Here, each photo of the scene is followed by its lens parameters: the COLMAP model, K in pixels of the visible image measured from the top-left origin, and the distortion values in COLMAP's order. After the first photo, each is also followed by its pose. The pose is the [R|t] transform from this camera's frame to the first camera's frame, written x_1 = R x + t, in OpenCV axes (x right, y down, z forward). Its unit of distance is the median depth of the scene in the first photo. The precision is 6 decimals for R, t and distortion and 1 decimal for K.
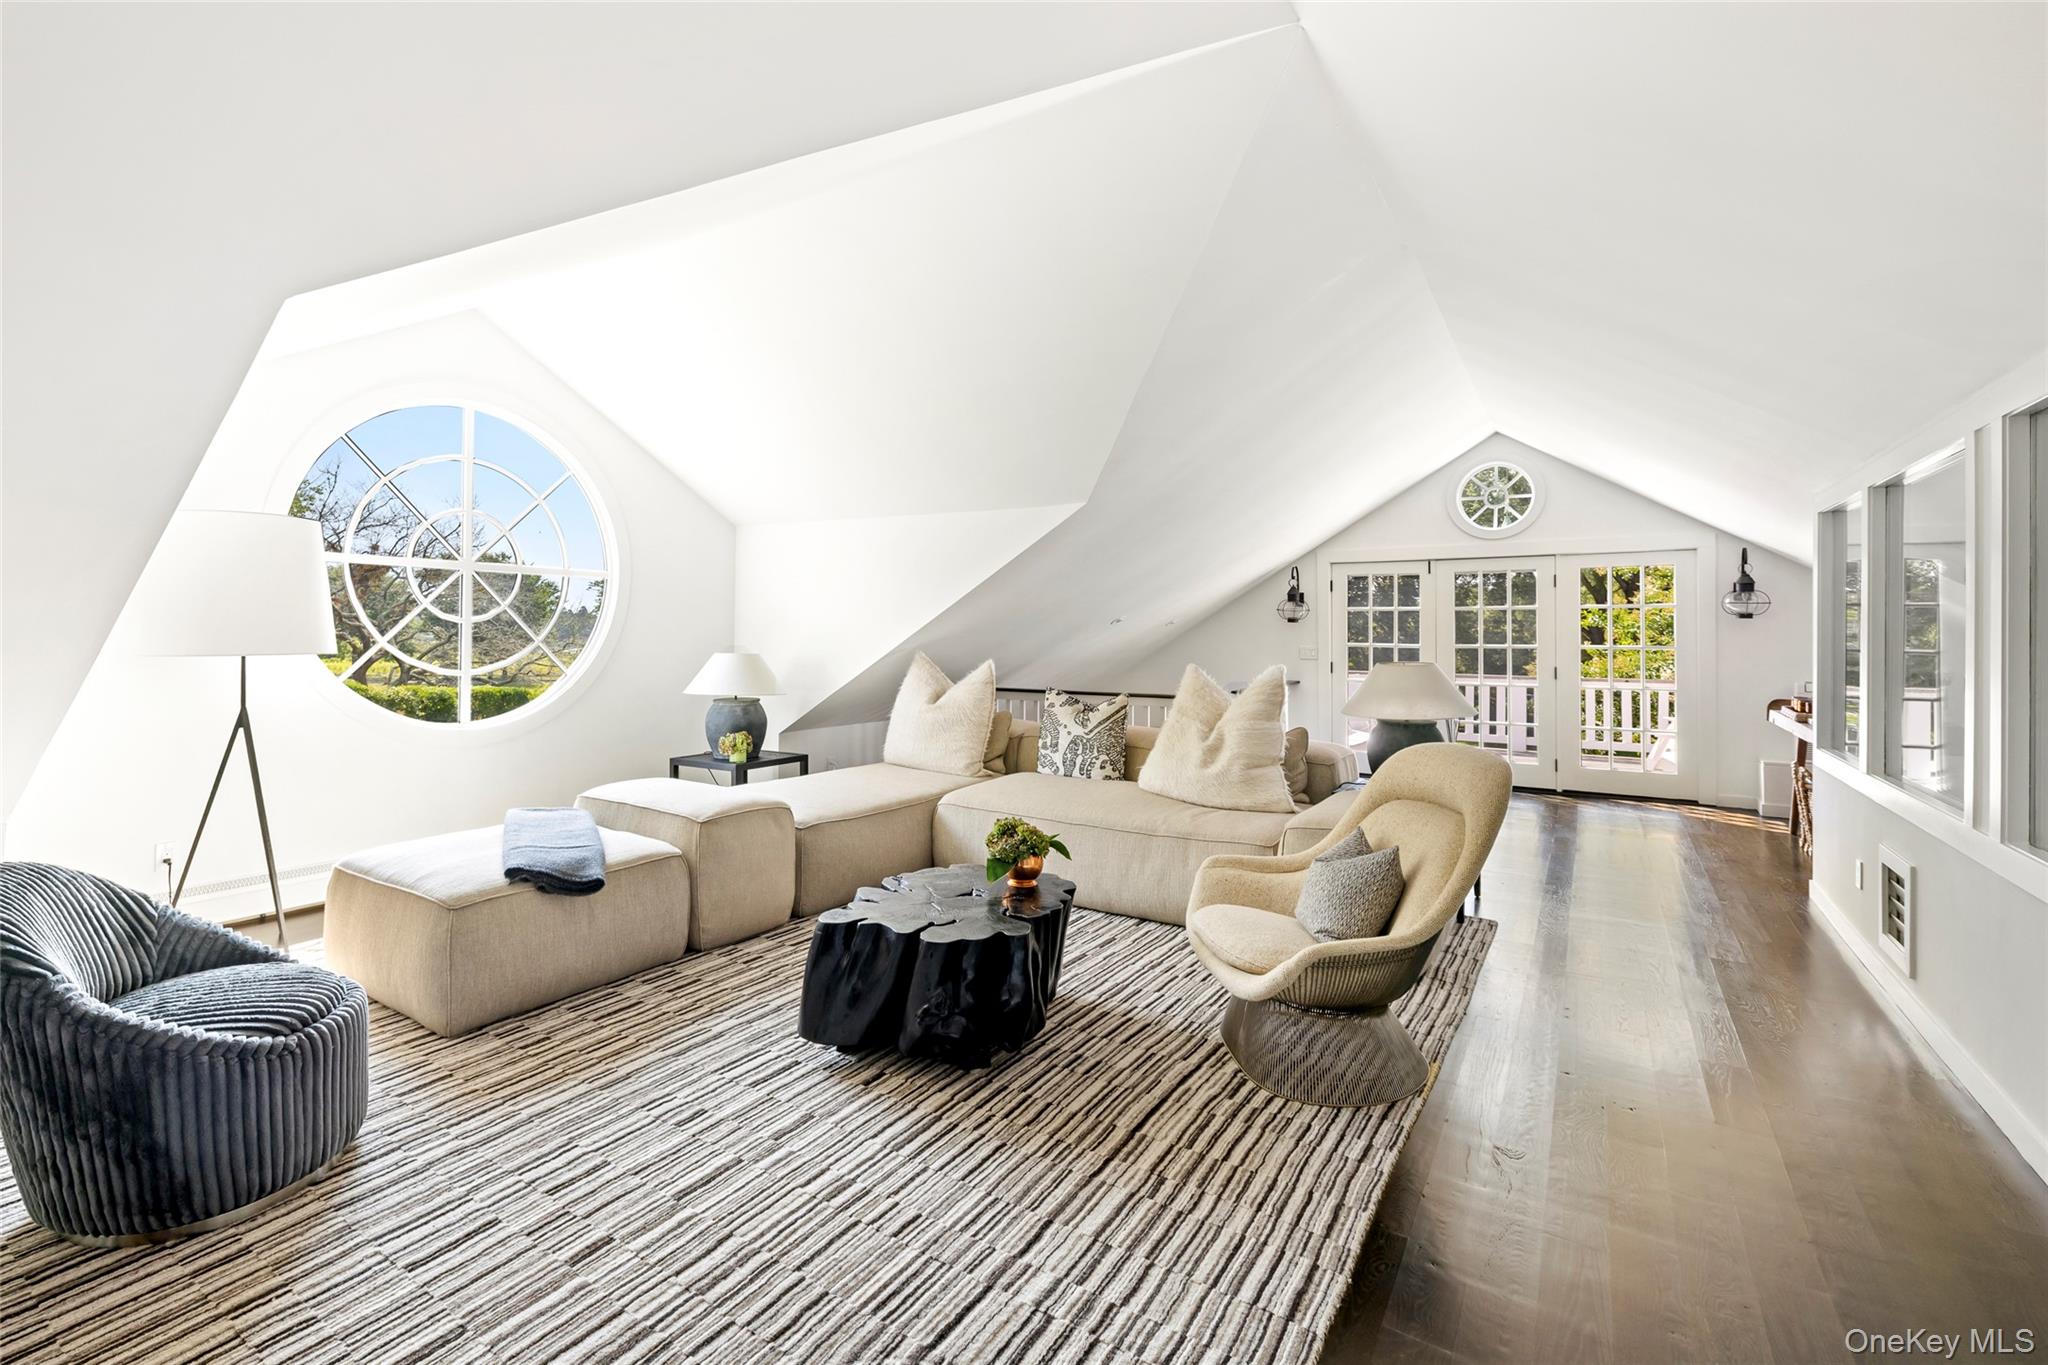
lens RADIAL K [[907.7, 0, 1022.8], [0, 907.7, 639.7], [0, 0, 1]] dist [0.000262, -0.000389]
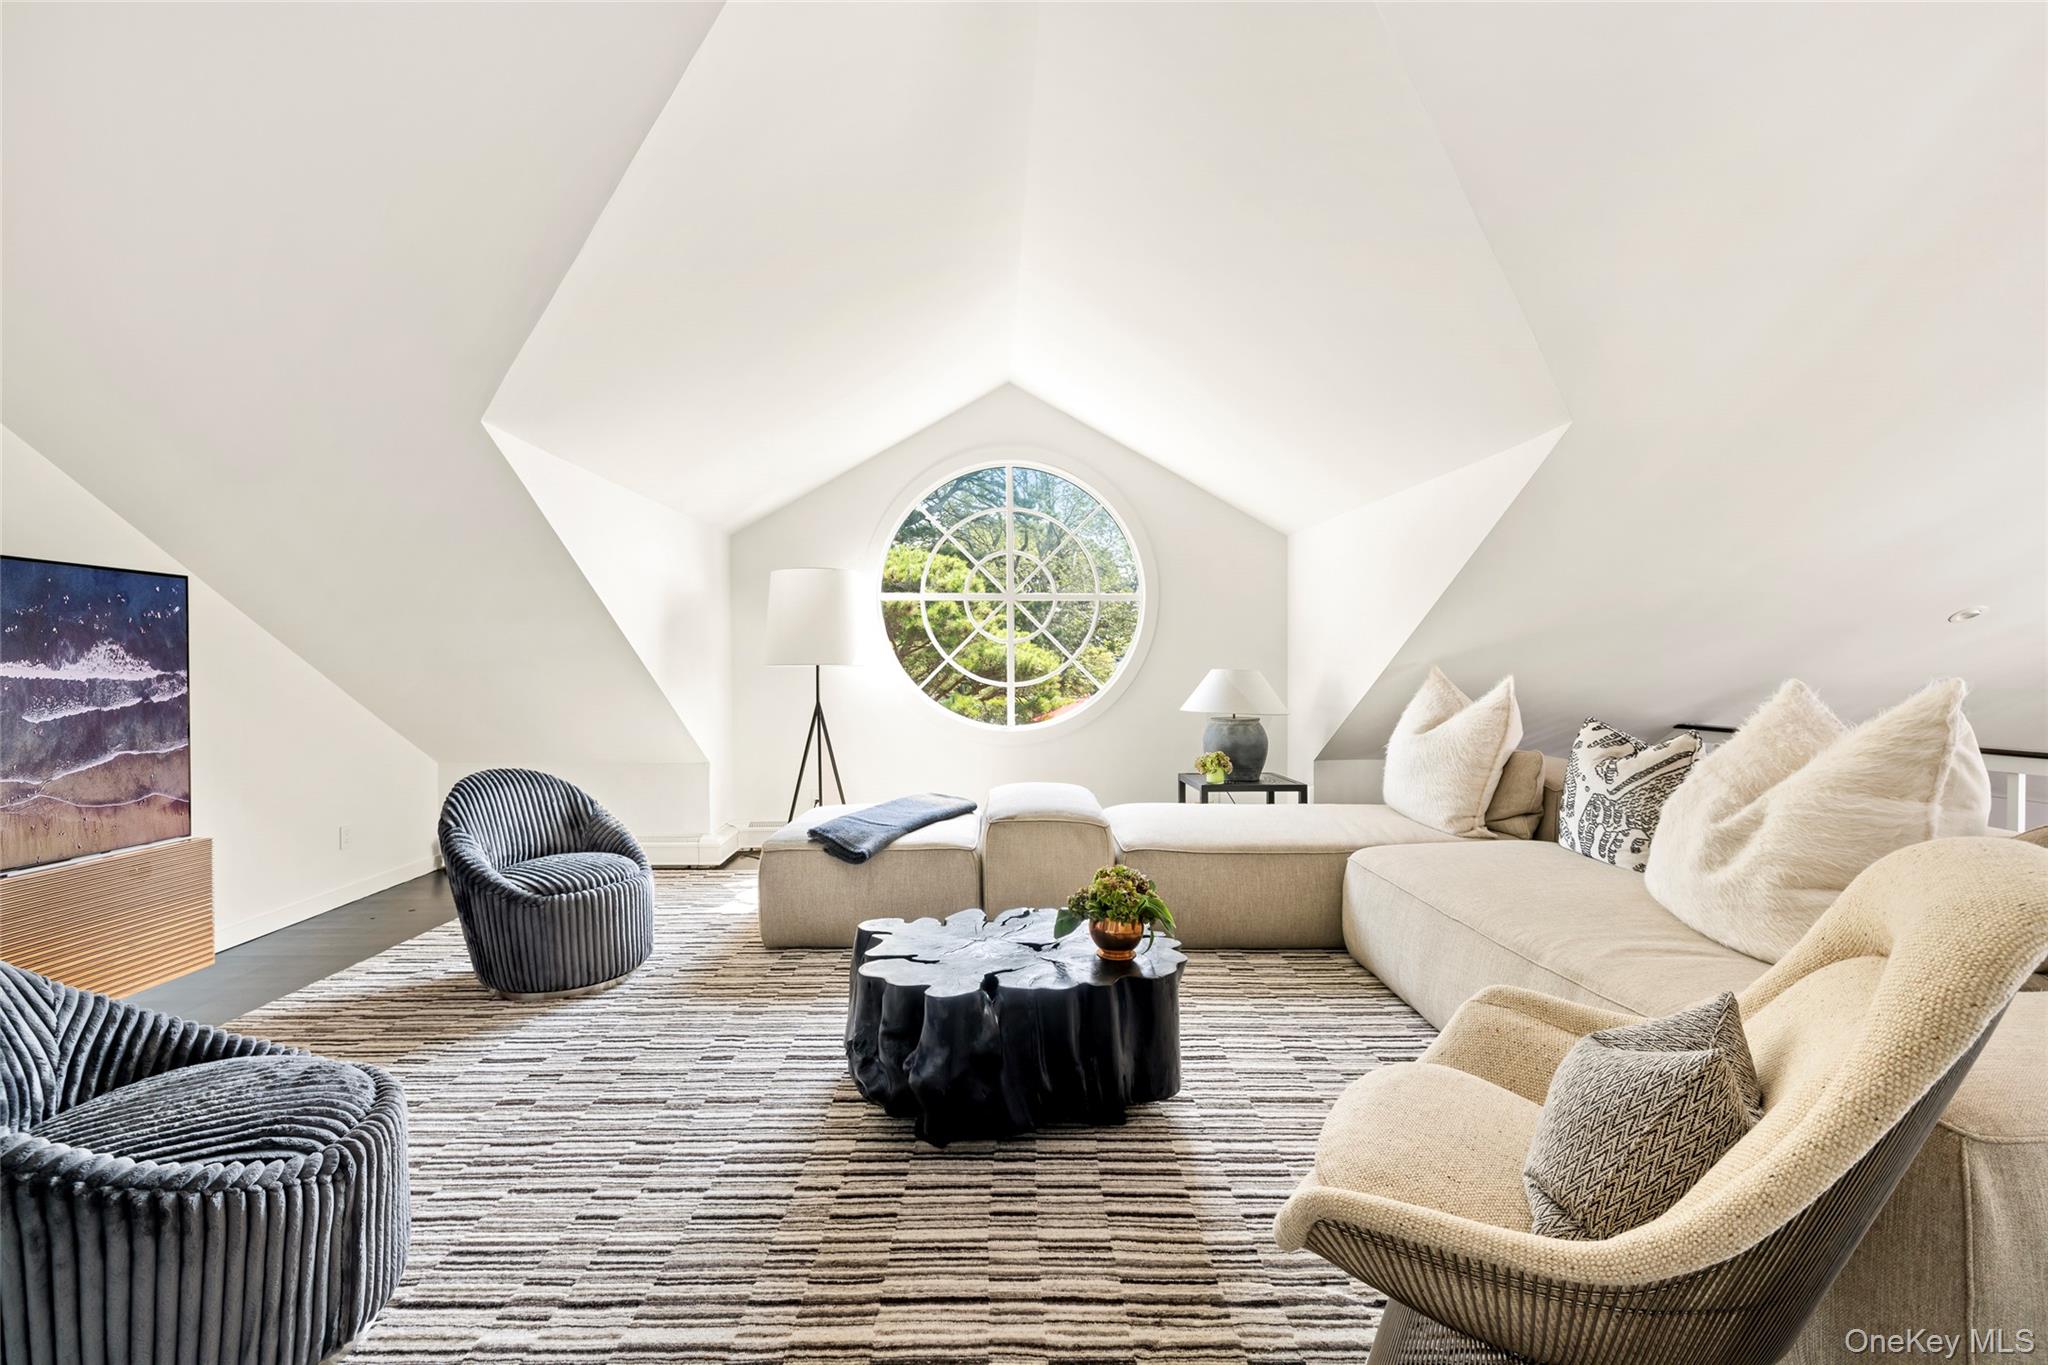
lens RADIAL K [[875.9, 0, 1024.0], [0, 875.9, 682.5], [0, 0, 1]] dist [-0.000237, 0.000016]
pose [[0.552457, 0.004230, -0.833530, 0.620389], [0.002535, 0.999974, 0.006755, 0.040026], [0.833537, -0.005845, 0.552432, 0.584178]]
